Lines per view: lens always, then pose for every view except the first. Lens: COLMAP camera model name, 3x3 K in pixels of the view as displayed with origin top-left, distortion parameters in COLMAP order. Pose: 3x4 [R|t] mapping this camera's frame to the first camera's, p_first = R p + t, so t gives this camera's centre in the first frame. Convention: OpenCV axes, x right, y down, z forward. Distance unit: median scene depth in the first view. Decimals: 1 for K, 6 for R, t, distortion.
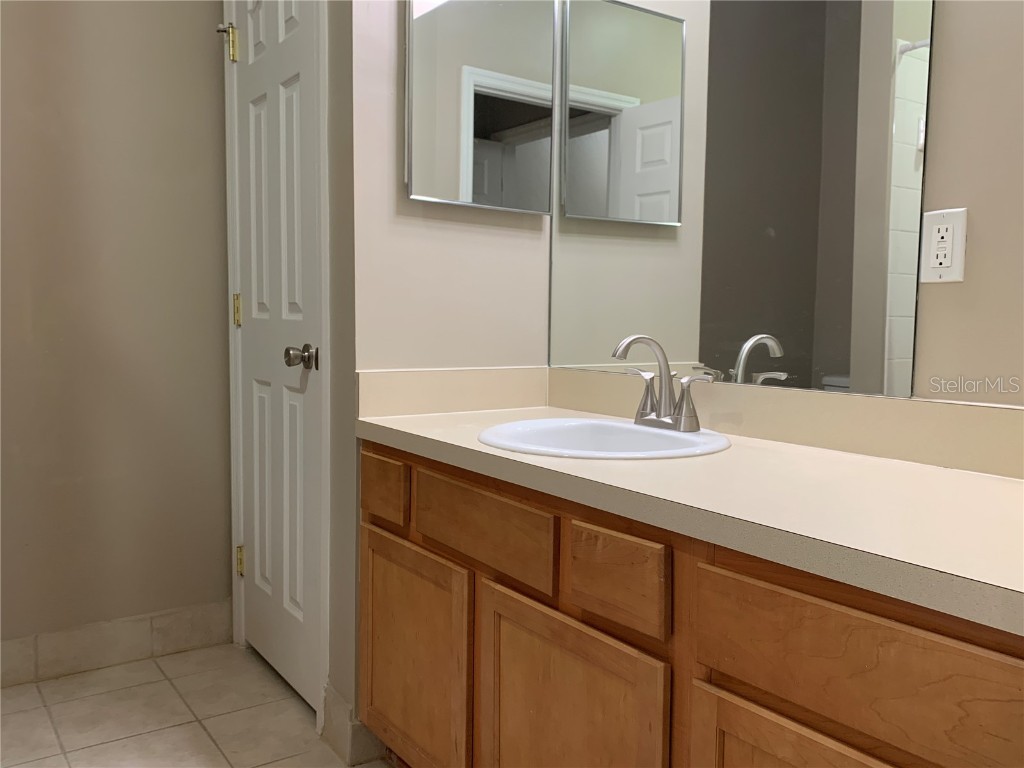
lens RADIAL K [[850.0, 0, 520.1], [0, 850.0, 381.6], [0, 0, 1]] dist [0.018289, -0.023821]
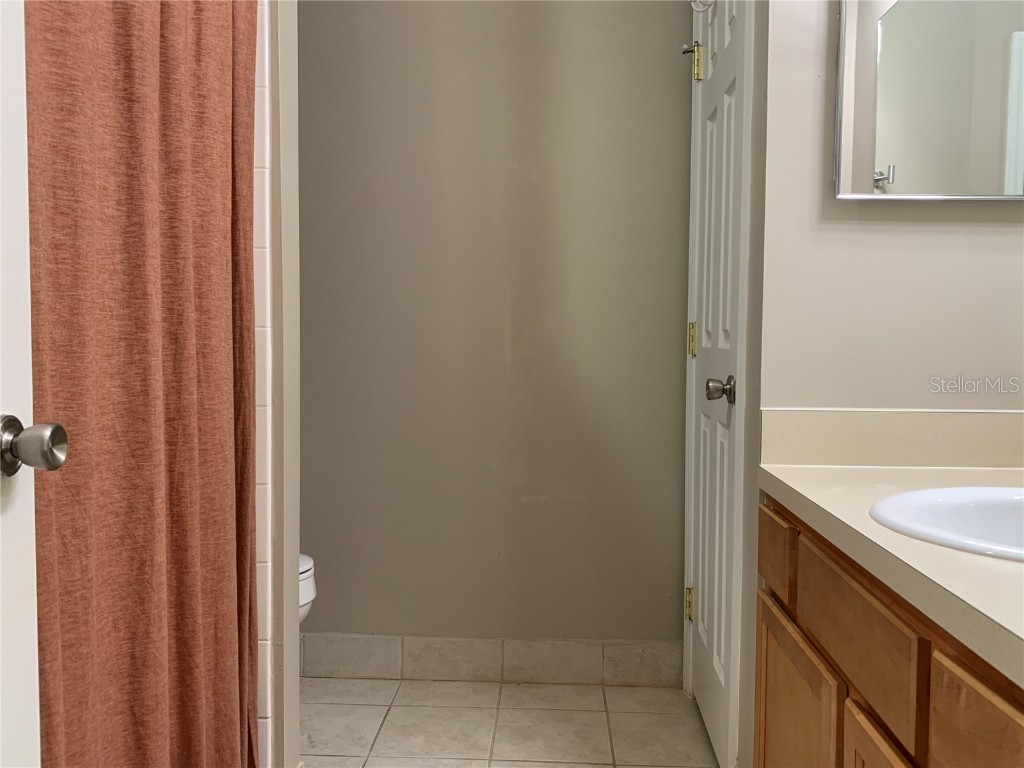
lens RADIAL K [[850.0, 0, 512.8], [0, 850.0, 381.8], [0, 0, 1]] dist [0.018289, -0.023821]
pose [[0.784153, 0.018915, -0.620279, 0.115648], [-0.040257, 0.998981, -0.020429, -0.009719], [0.619260, 0.040990, 0.784115, 0.150967]]
